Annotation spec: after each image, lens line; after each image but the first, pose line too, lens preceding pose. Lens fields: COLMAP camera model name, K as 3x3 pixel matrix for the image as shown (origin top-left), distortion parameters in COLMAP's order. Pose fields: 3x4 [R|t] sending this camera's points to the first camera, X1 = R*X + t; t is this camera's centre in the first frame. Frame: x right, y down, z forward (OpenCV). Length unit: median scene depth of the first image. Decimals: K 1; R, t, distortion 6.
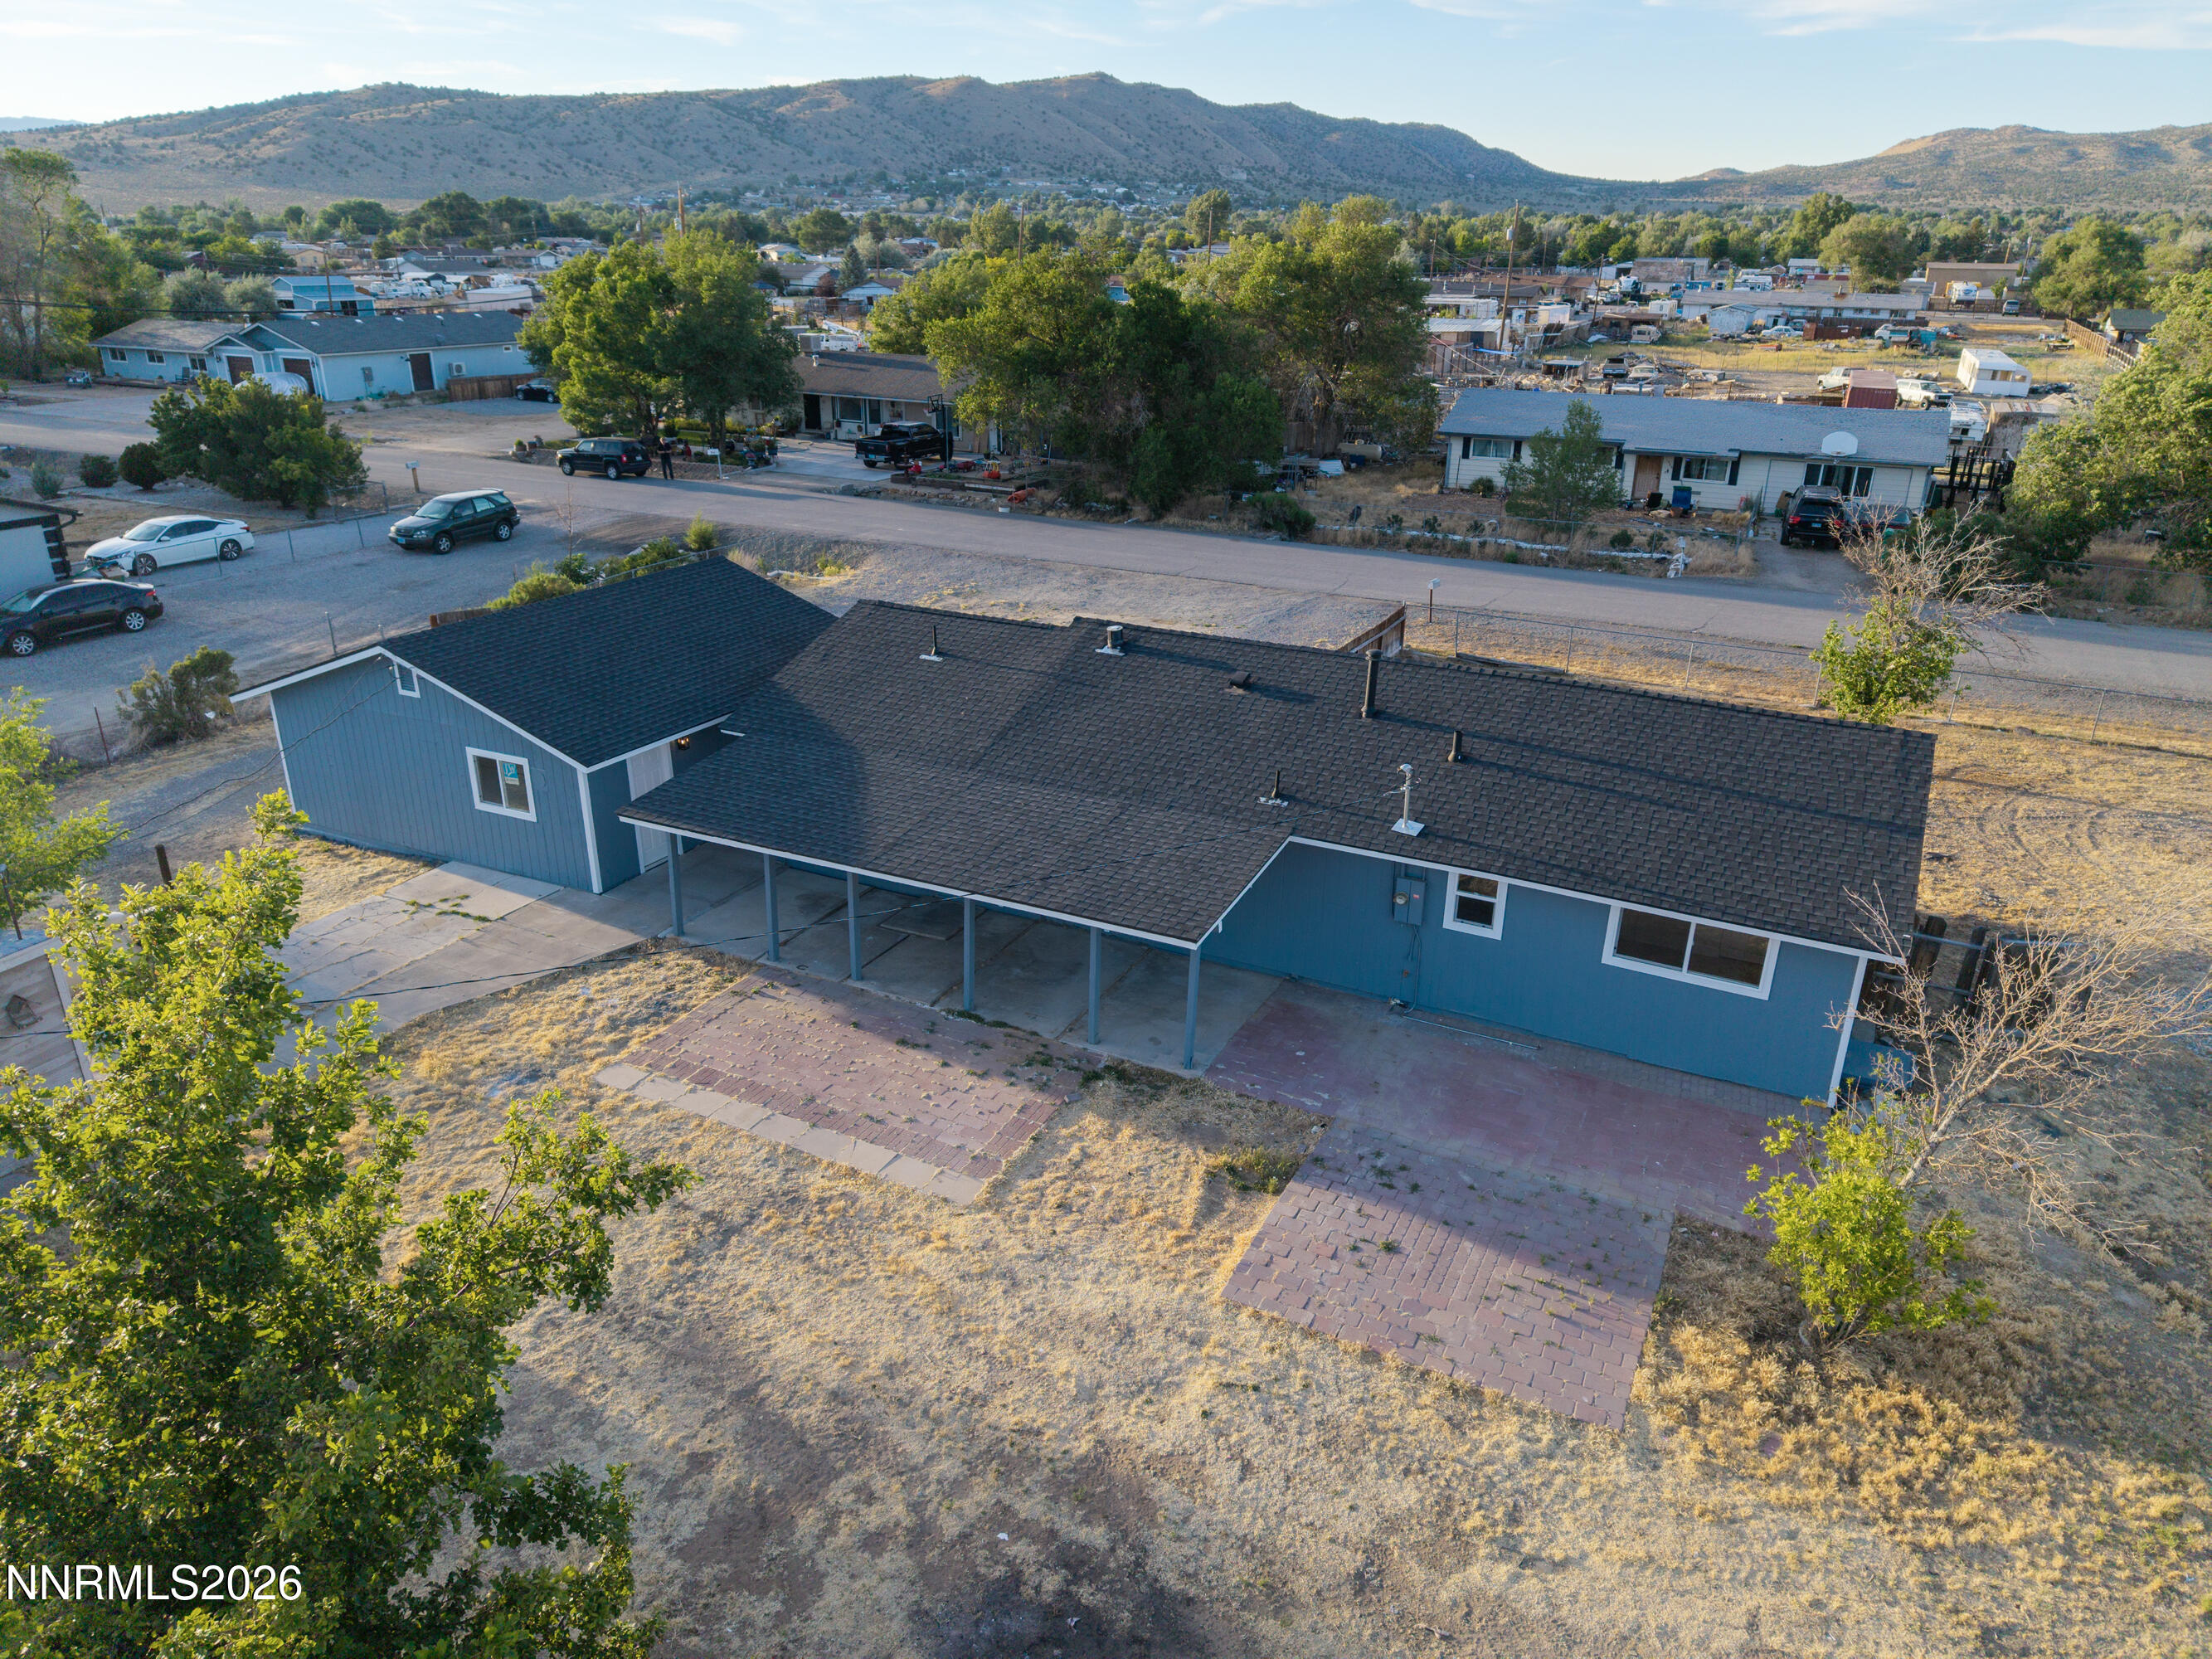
lens RADIAL K [[1476.1, 0, 1106.0], [0, 1476.1, 829.5], [0, 0, 1]] dist [0.029561, -0.027995]
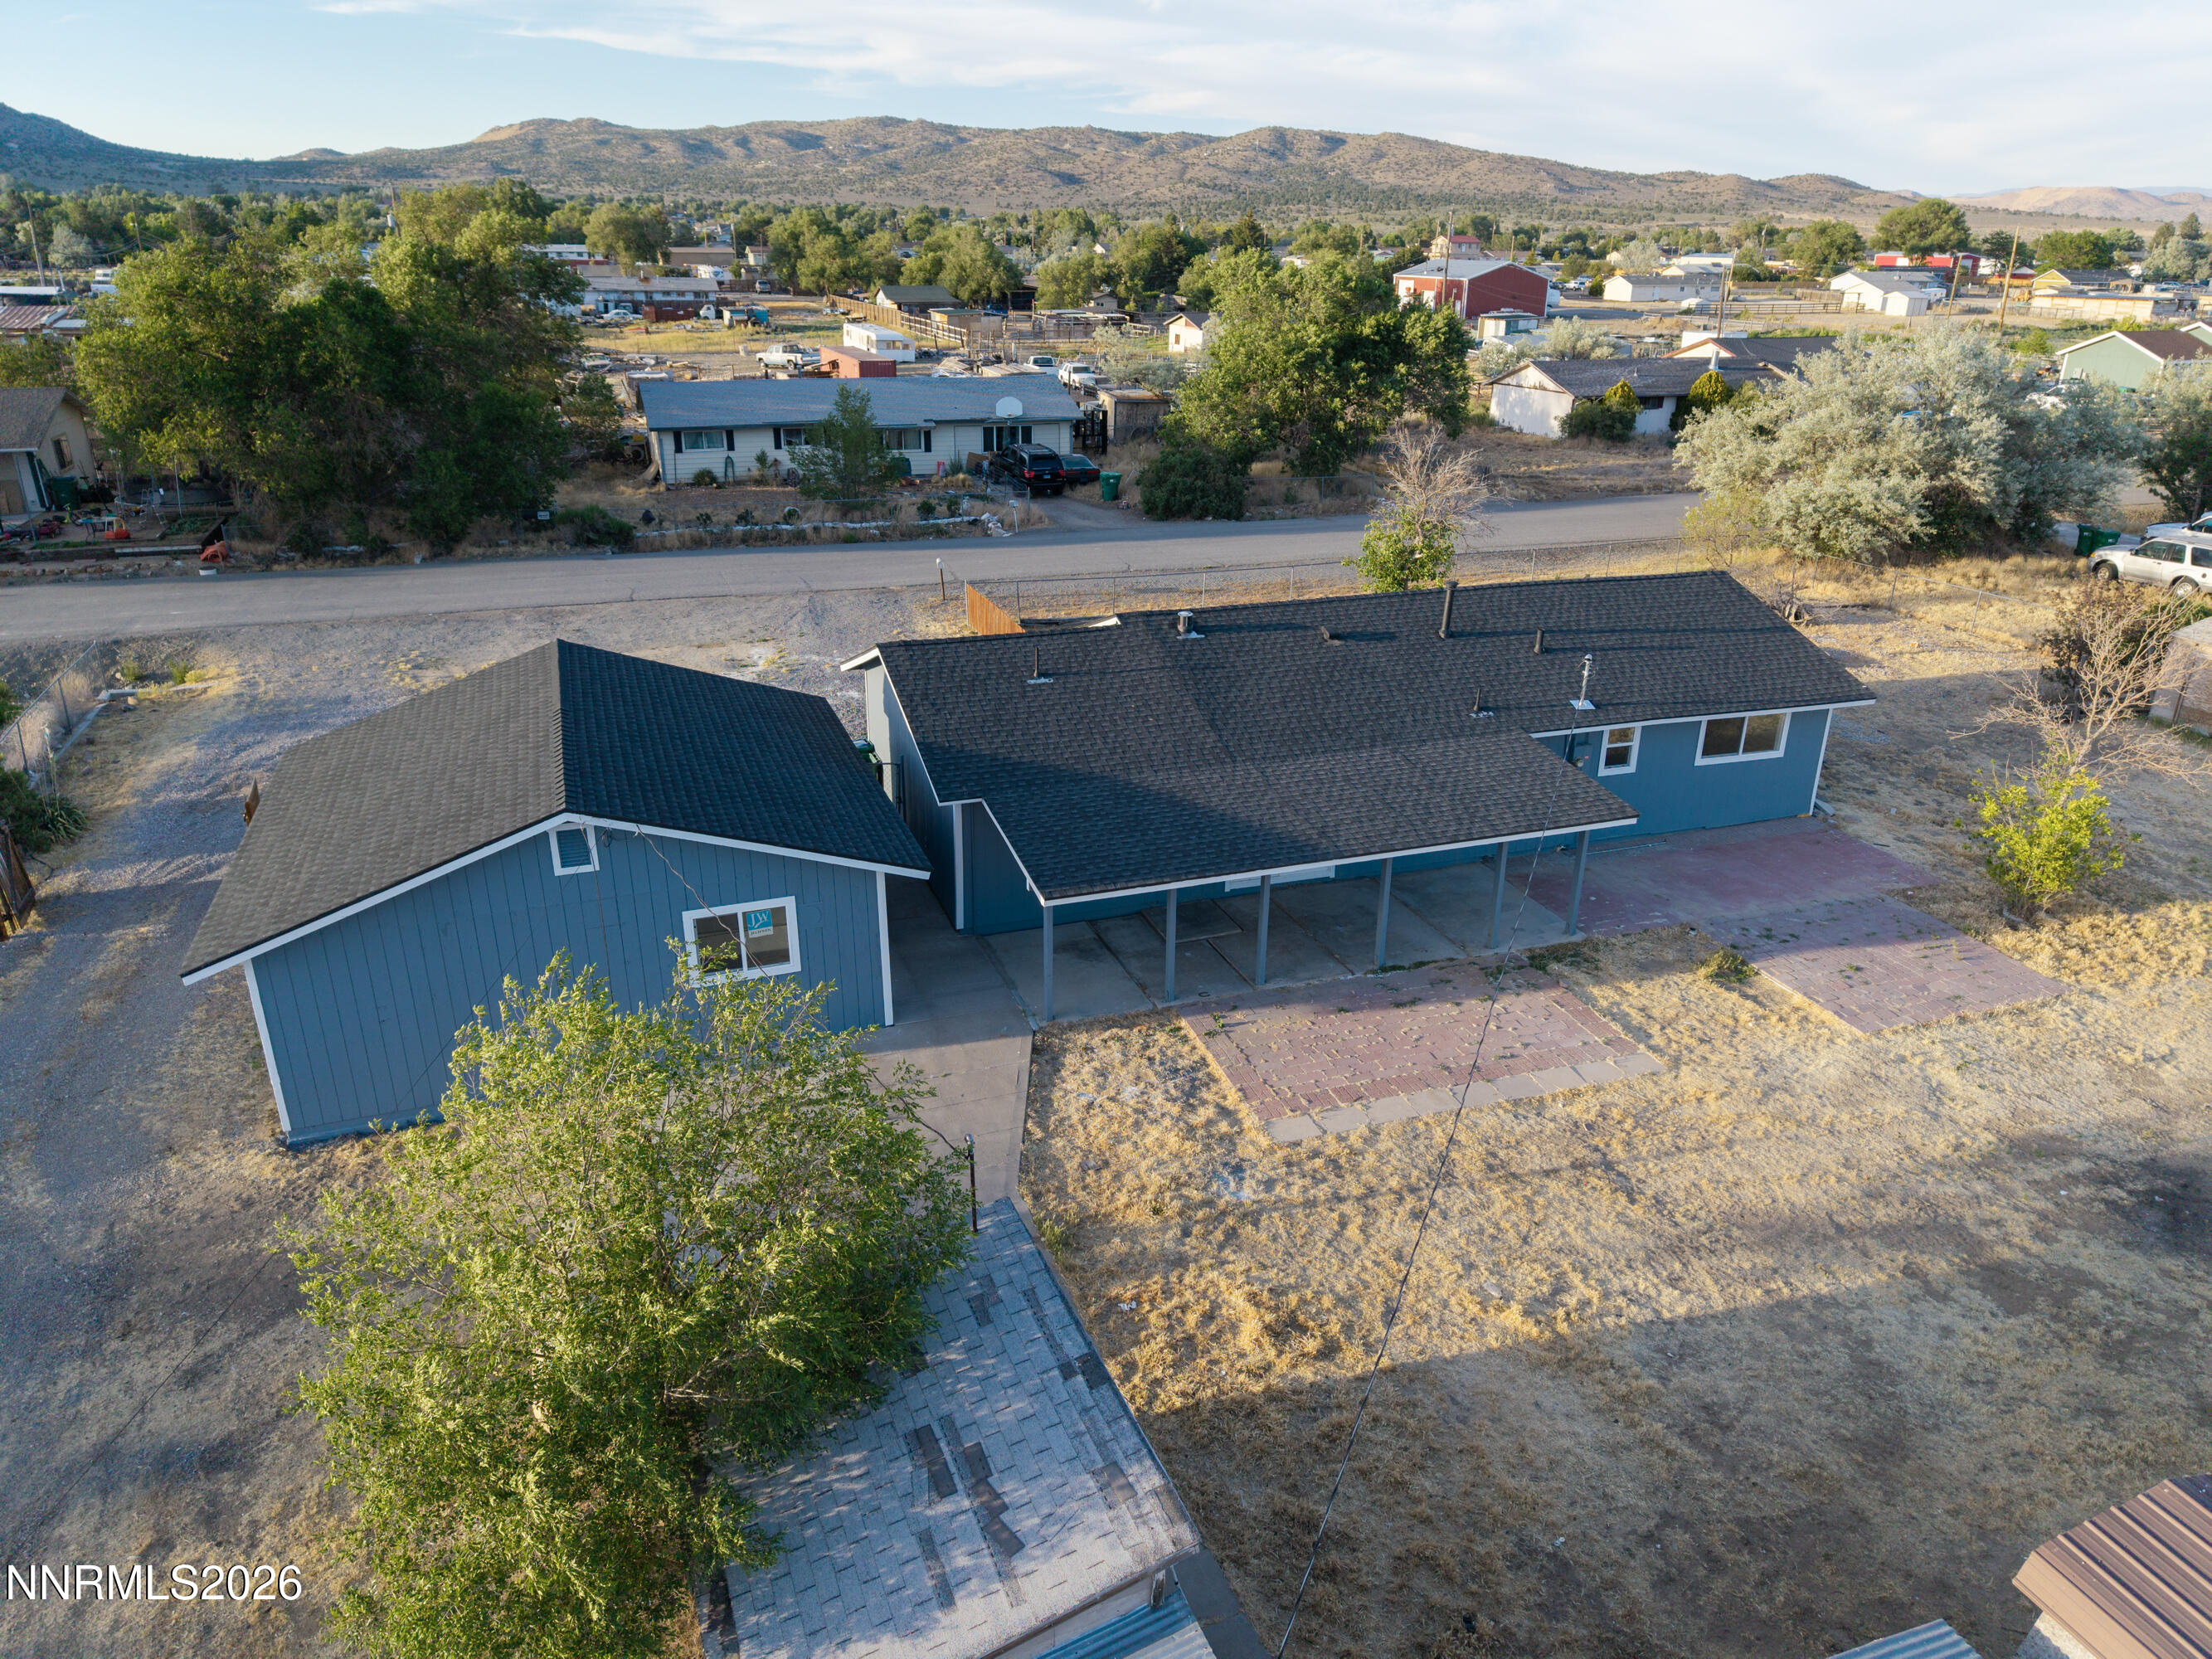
lens RADIAL K [[1476.1, 0, 1106.0], [0, 1476.1, 829.5], [0, 0, 1]] dist [0.029561, -0.027995]
pose [[0.686120, -0.272497, 0.674526, -0.313967], [0.265931, 0.956975, 0.116100, -0.050759], [-0.677141, 0.099719, 0.729065, 0.115183]]
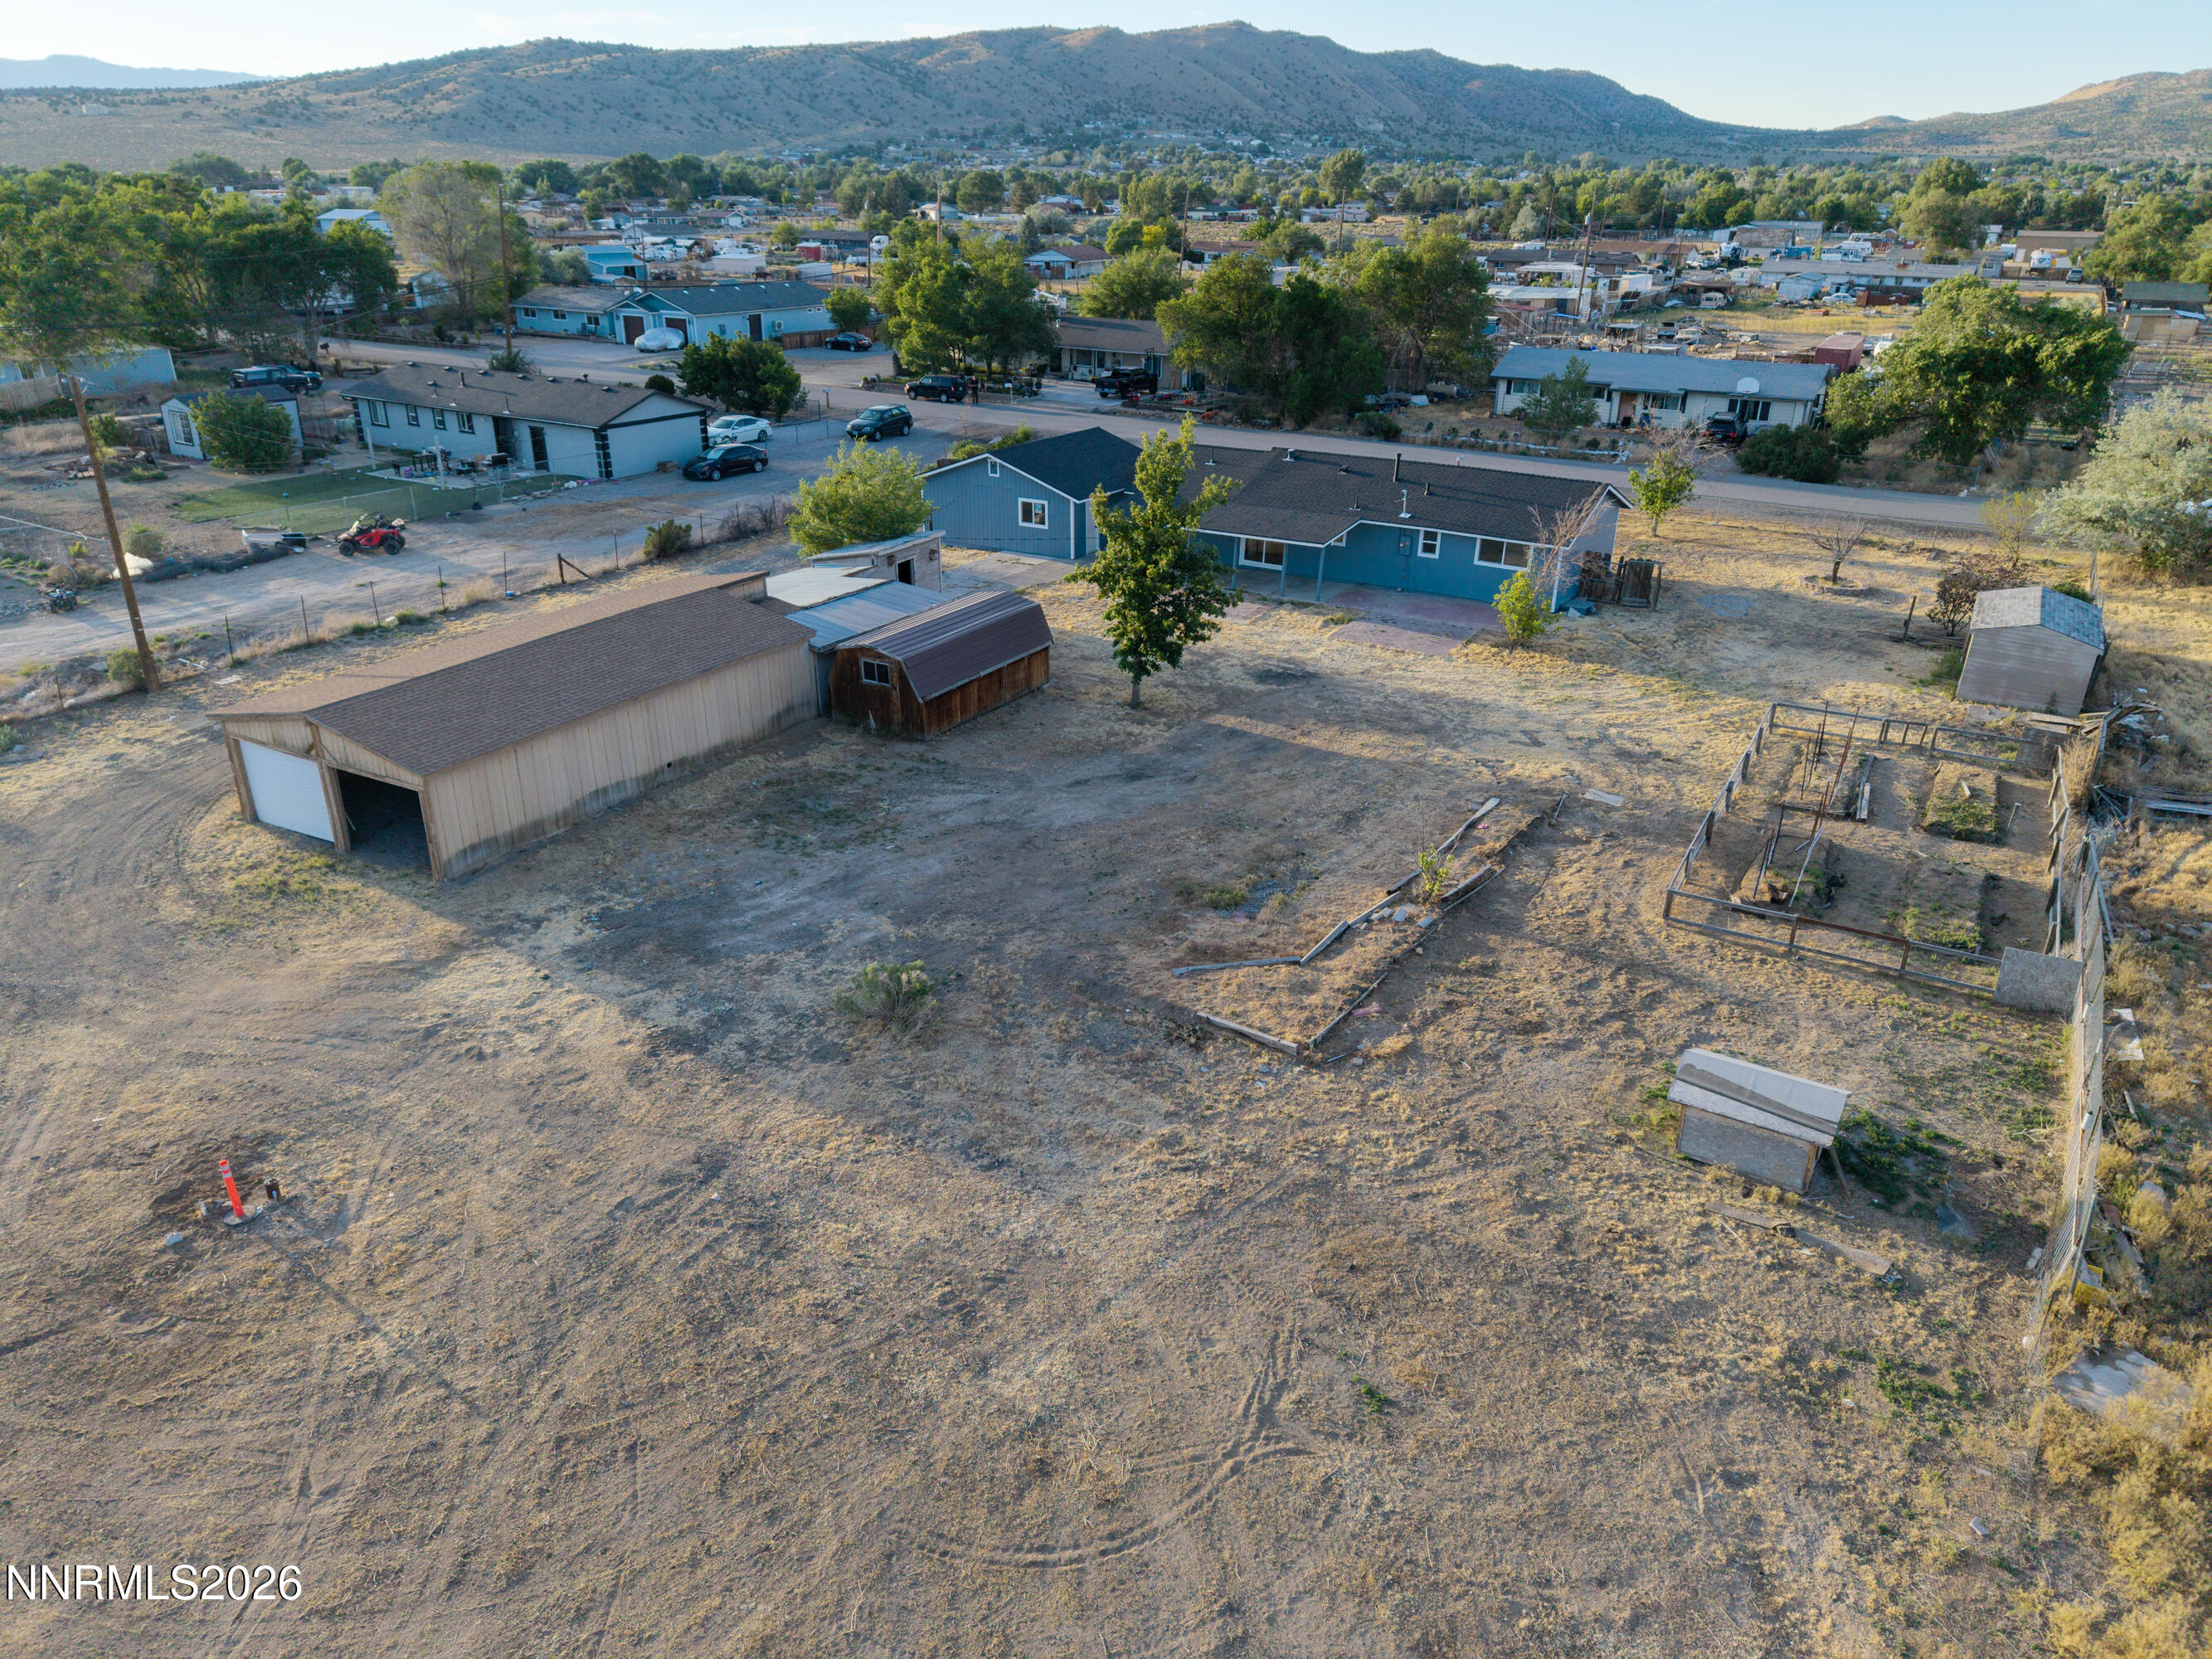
lens RADIAL K [[1476.1, 0, 1106.0], [0, 1476.1, 829.5], [0, 0, 1]] dist [0.029561, -0.027995]
pose [[0.996716, 0.033026, -0.073939, -0.037270], [-0.030870, 0.999070, 0.030110, 0.161424], [0.074865, -0.027728, 0.996808, -0.552200]]
